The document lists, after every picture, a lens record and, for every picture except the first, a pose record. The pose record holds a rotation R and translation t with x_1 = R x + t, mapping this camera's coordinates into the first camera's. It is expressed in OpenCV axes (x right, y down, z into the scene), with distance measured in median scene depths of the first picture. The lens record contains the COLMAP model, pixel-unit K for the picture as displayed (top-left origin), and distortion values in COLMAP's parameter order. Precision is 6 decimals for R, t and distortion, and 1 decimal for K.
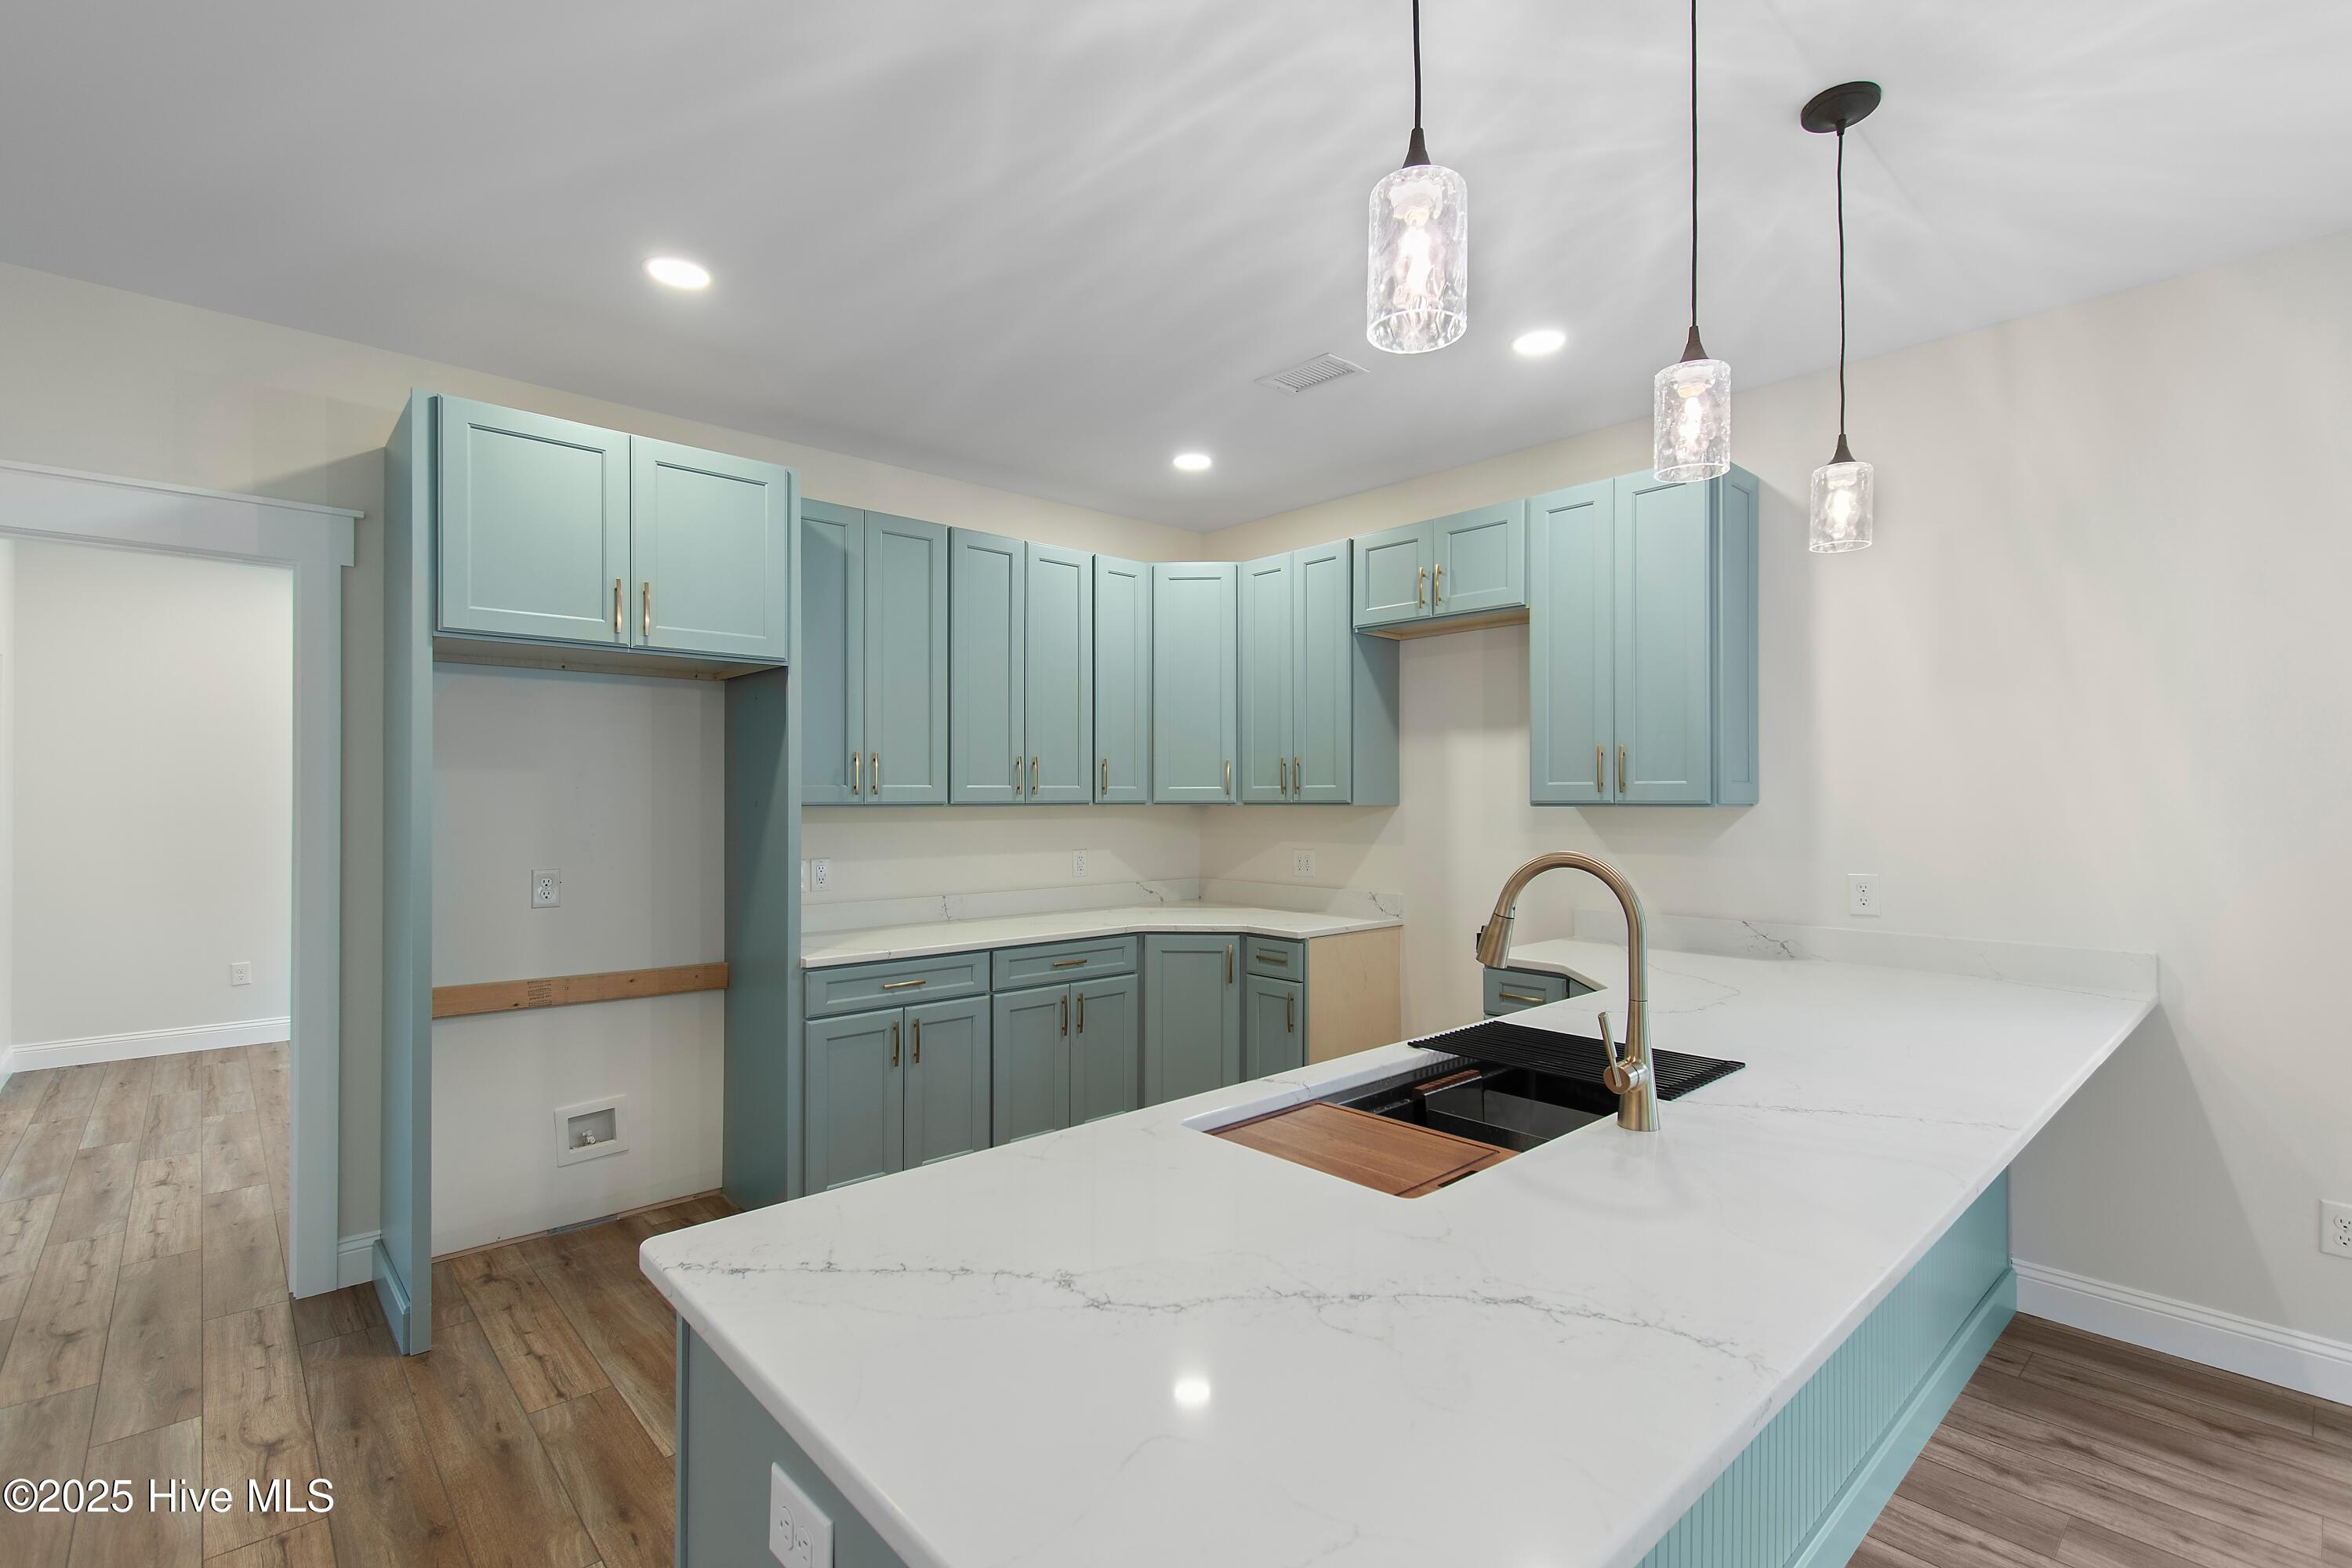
lens RADIAL K [[1069.8, 0, 1176.6], [0, 1069.8, 787.8], [0, 0, 1]] dist [0.002585, 0.000313]
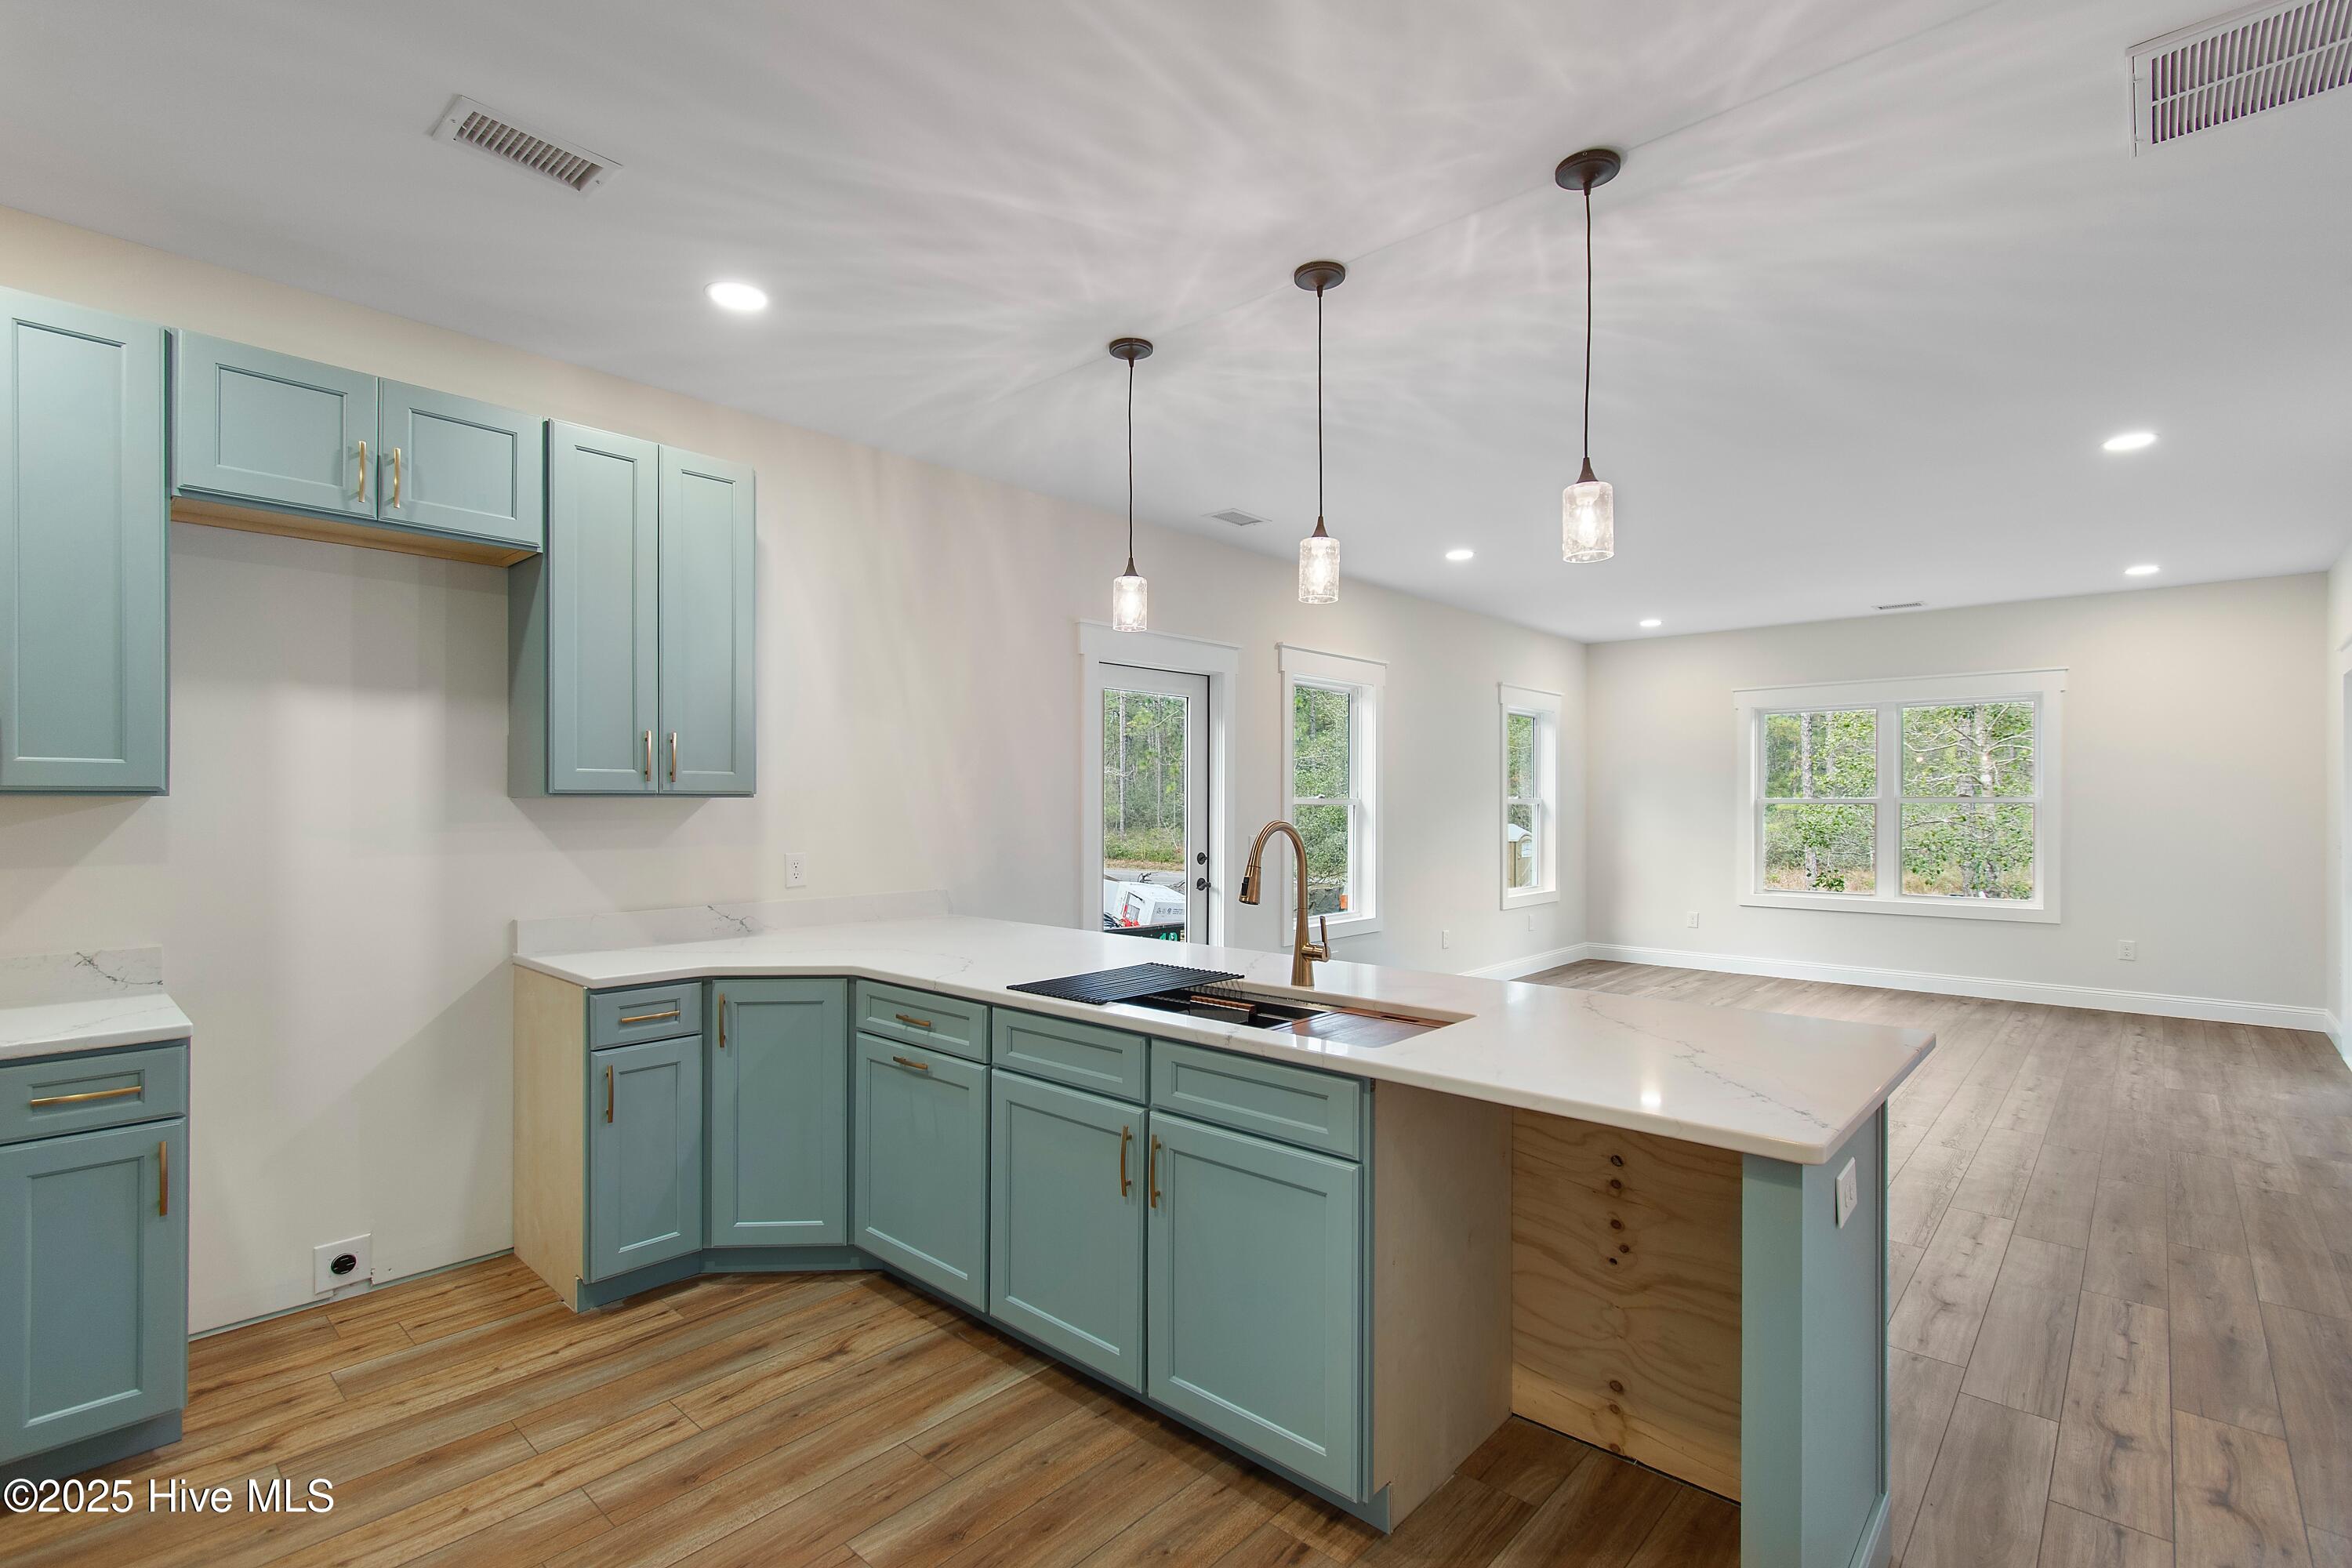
lens RADIAL K [[1079.1, 0, 1177.7], [0, 1079.1, 794.5], [0, 0, 1]] dist [0.004945, 0.000573]
pose [[-0.095852, 0.007018, 0.995371, -0.518845], [-0.011073, 0.999906, -0.008117, 0.016301], [-0.995334, -0.011800, -0.095765, 0.581579]]
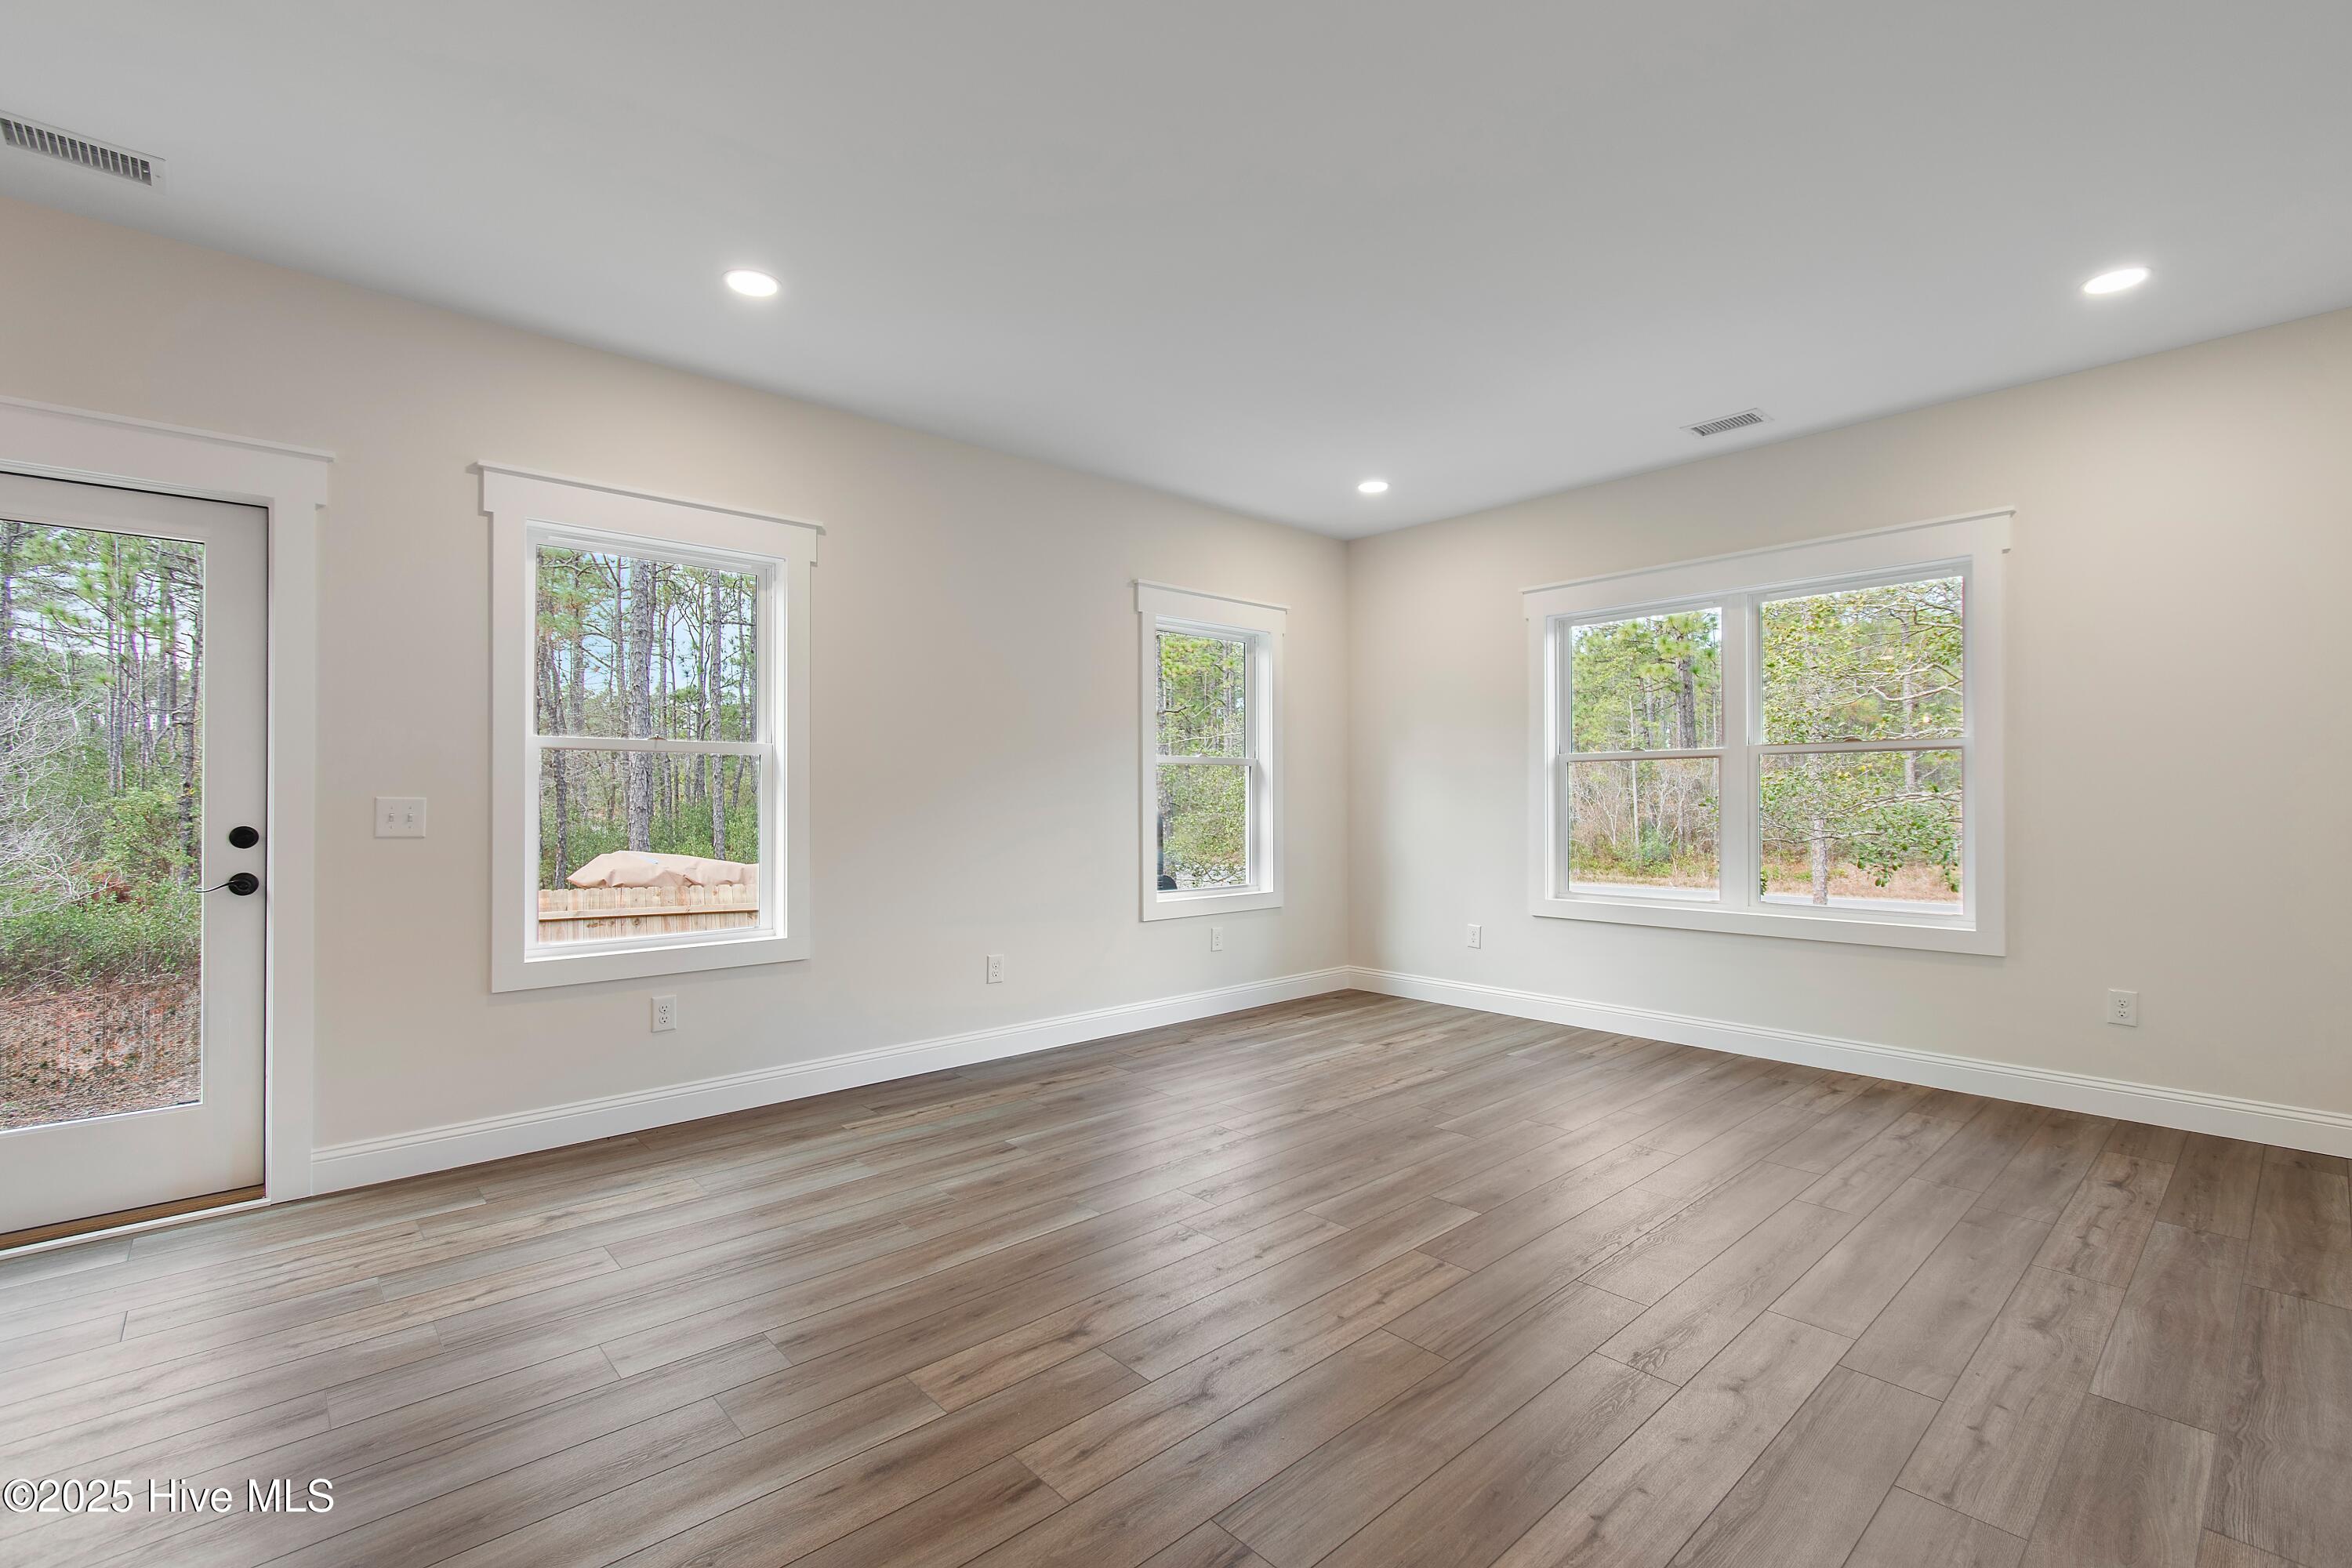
lens RADIAL K [[1034.6, 0, 1176.0], [0, 1034.6, 784.0], [0, 0, 1]] dist [-0.001132, -0.000494]
pose [[0.003899, 0.012340, 0.999916, 0.182146], [-0.007354, 0.999897, -0.012311, 0.056277], [-0.999965, -0.007306, 0.003990, -0.315467]]
